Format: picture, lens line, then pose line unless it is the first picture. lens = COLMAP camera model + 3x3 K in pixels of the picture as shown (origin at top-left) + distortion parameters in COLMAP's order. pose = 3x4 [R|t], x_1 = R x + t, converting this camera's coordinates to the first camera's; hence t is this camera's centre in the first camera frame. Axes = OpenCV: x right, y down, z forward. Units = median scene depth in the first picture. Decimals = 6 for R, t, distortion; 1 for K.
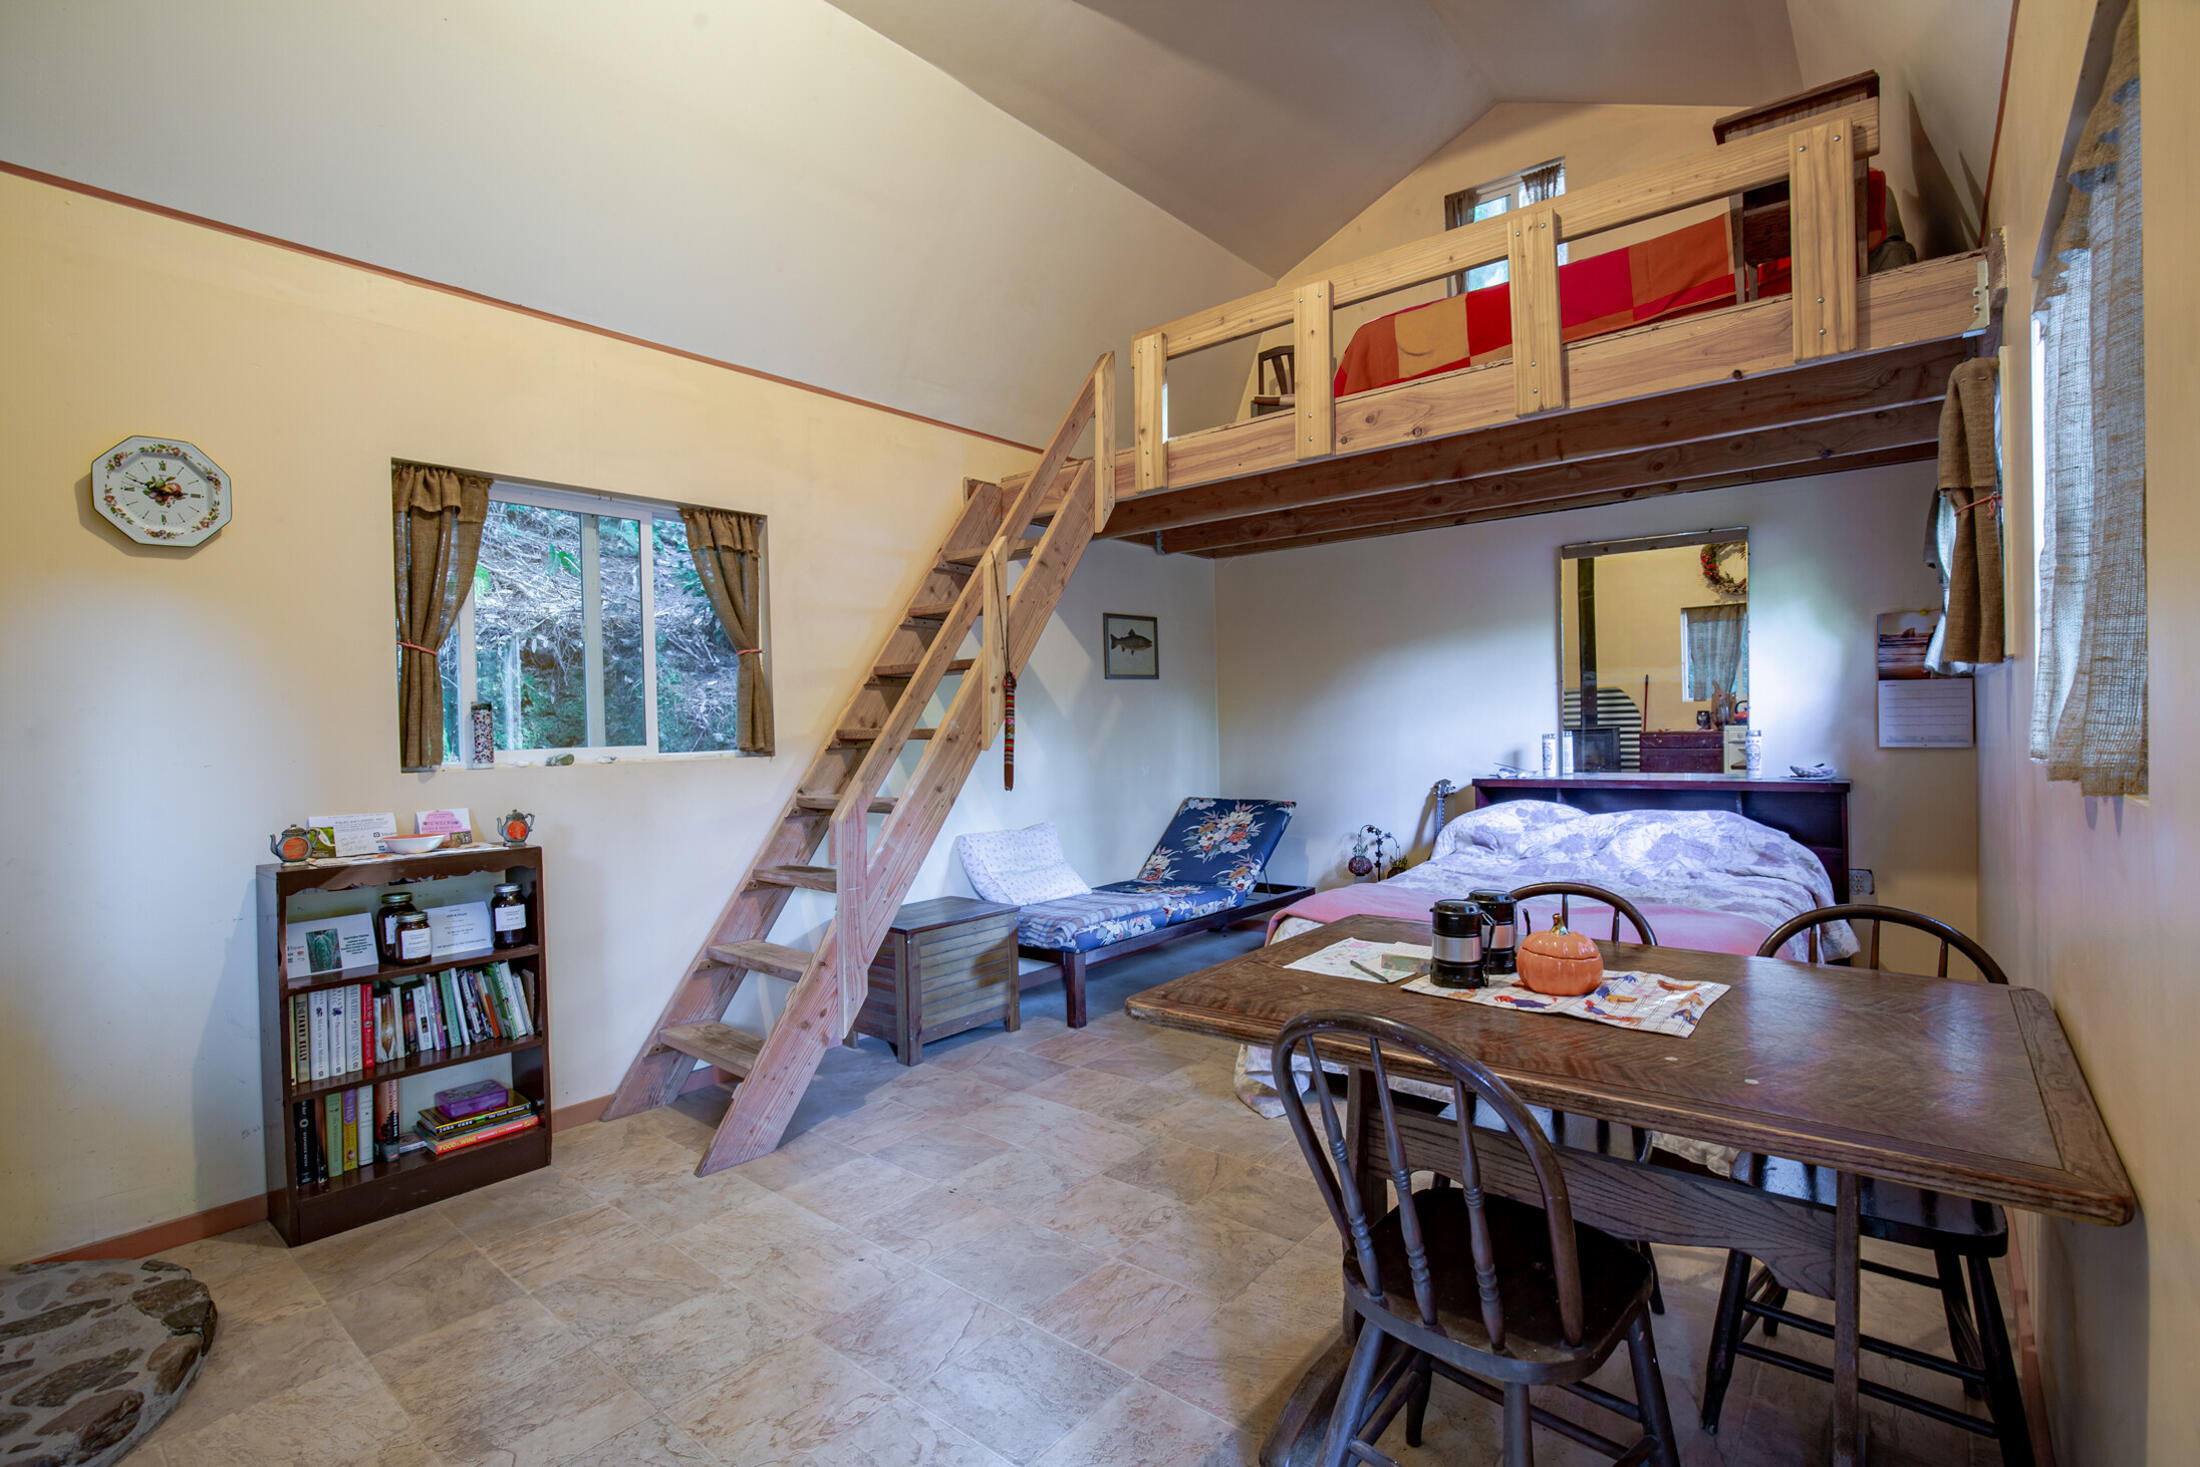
lens RADIAL K [[1004.8, 0, 1112.4], [0, 1004.8, 729.5], [0, 0, 1]] dist [-0.037344, 0.006075]
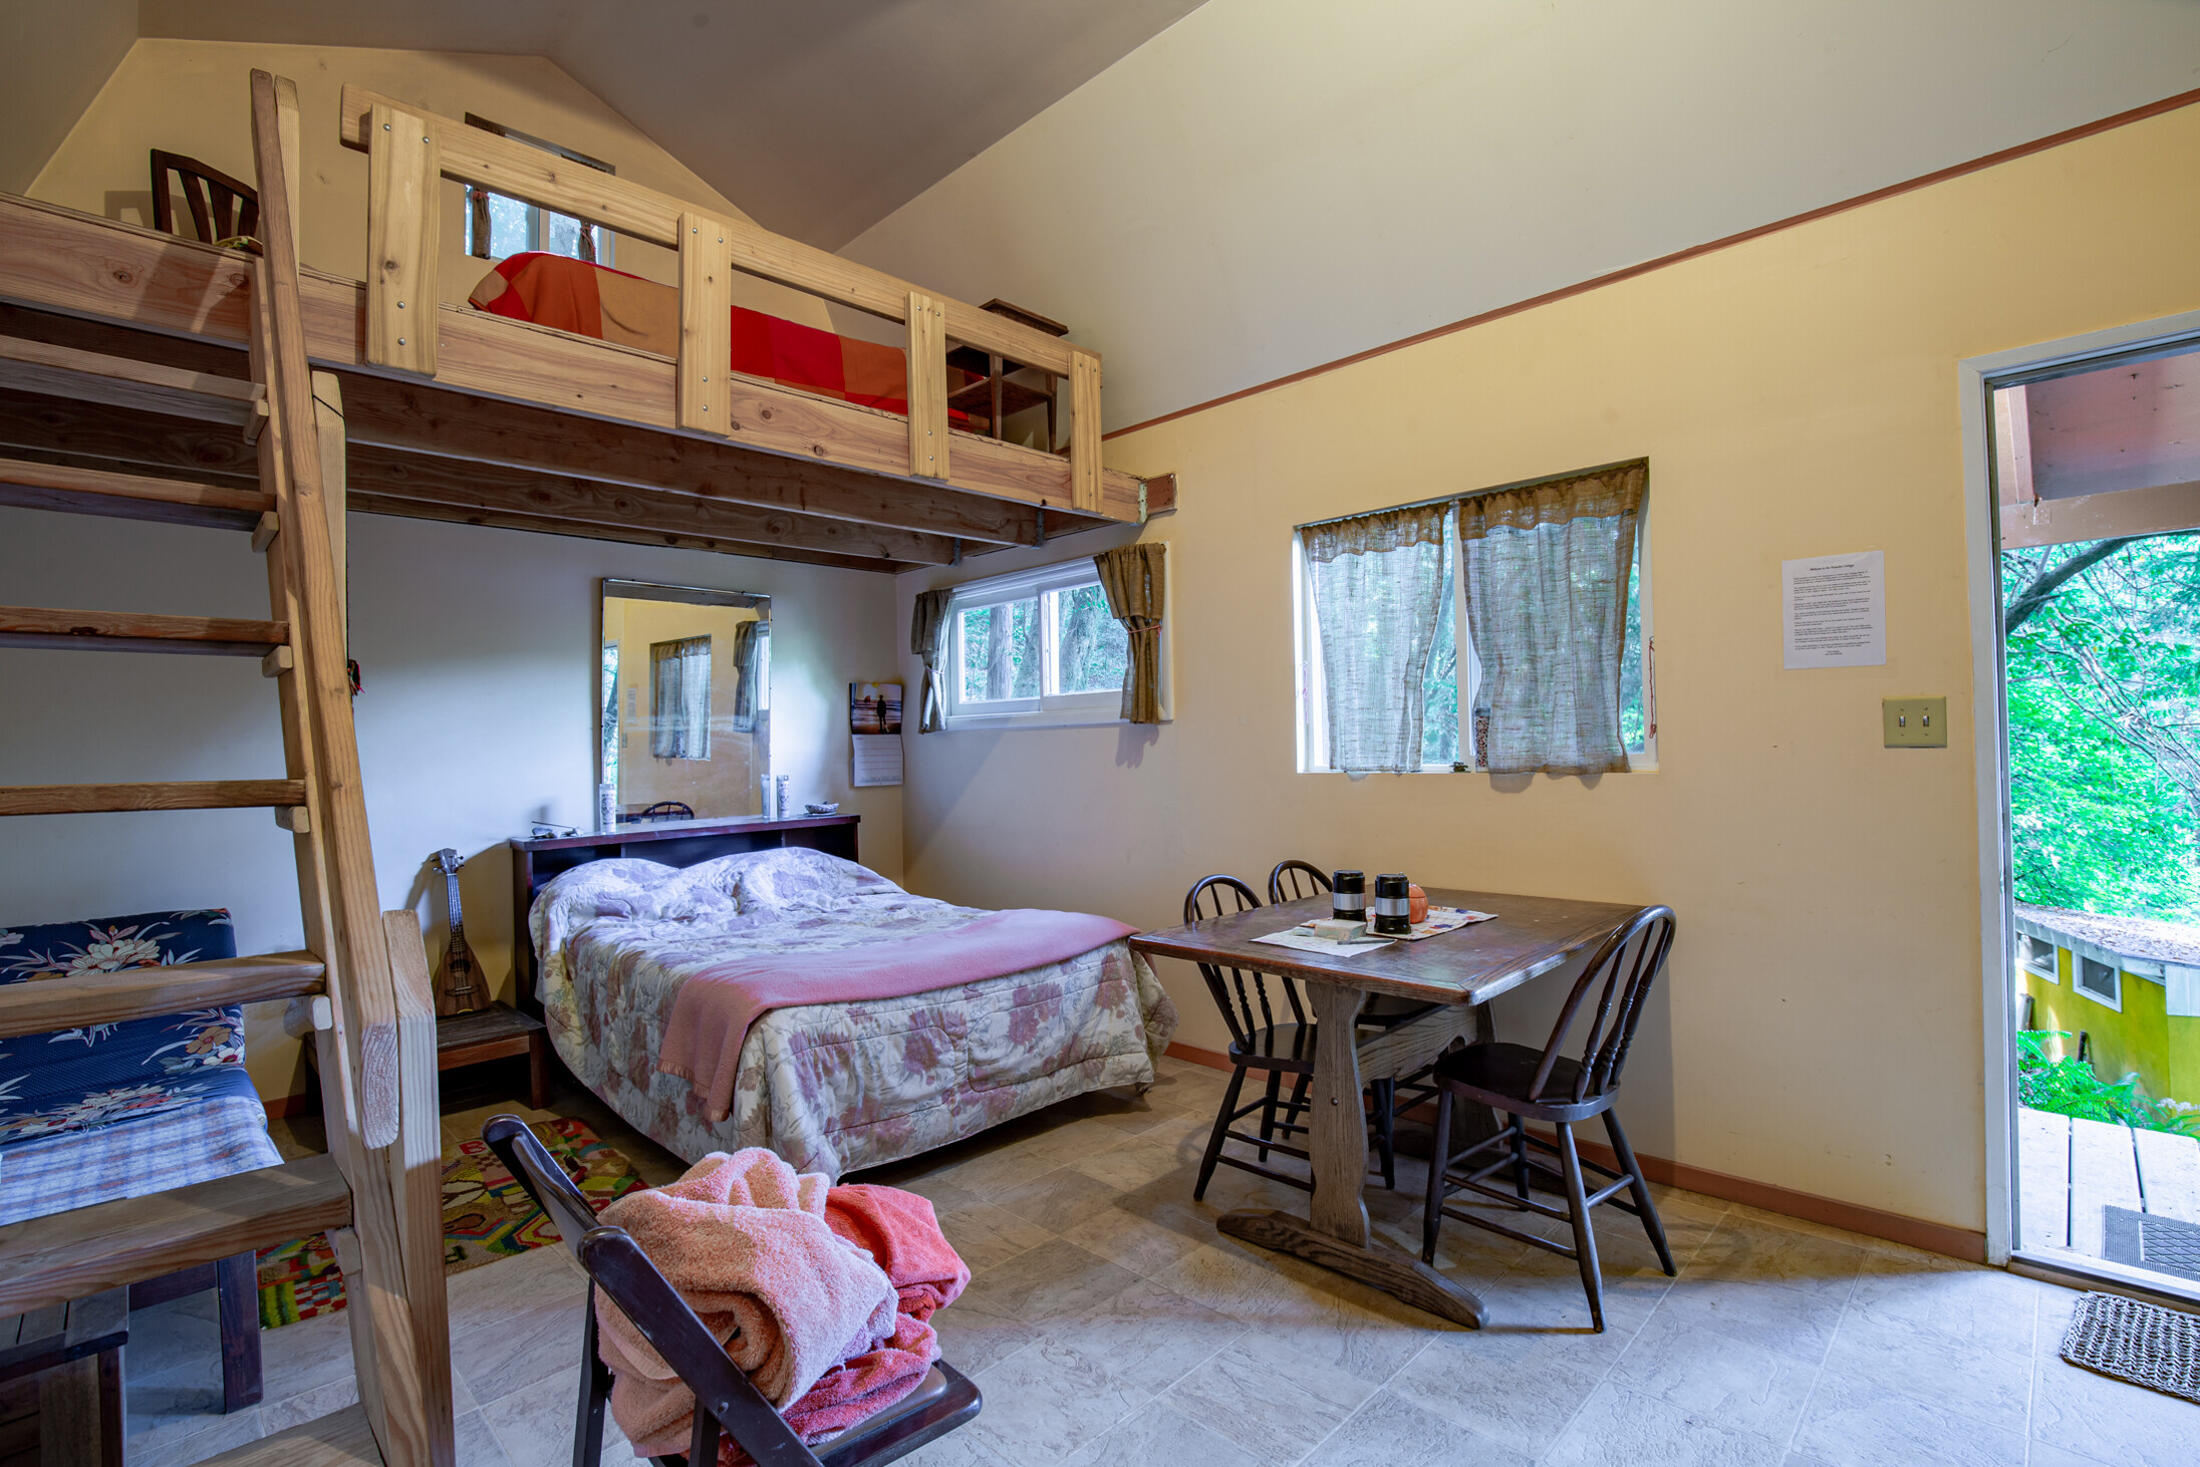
lens RADIAL K [[1004.8, 0, 1112.4], [0, 1004.8, 729.5], [0, 0, 1]] dist [-0.037344, 0.006075]
pose [[0.082149, 0.033952, 0.996042, -0.488888], [0.027027, 0.998976, -0.036281, 0.000223], [-0.996254, 0.029900, 0.081147, 0.555166]]
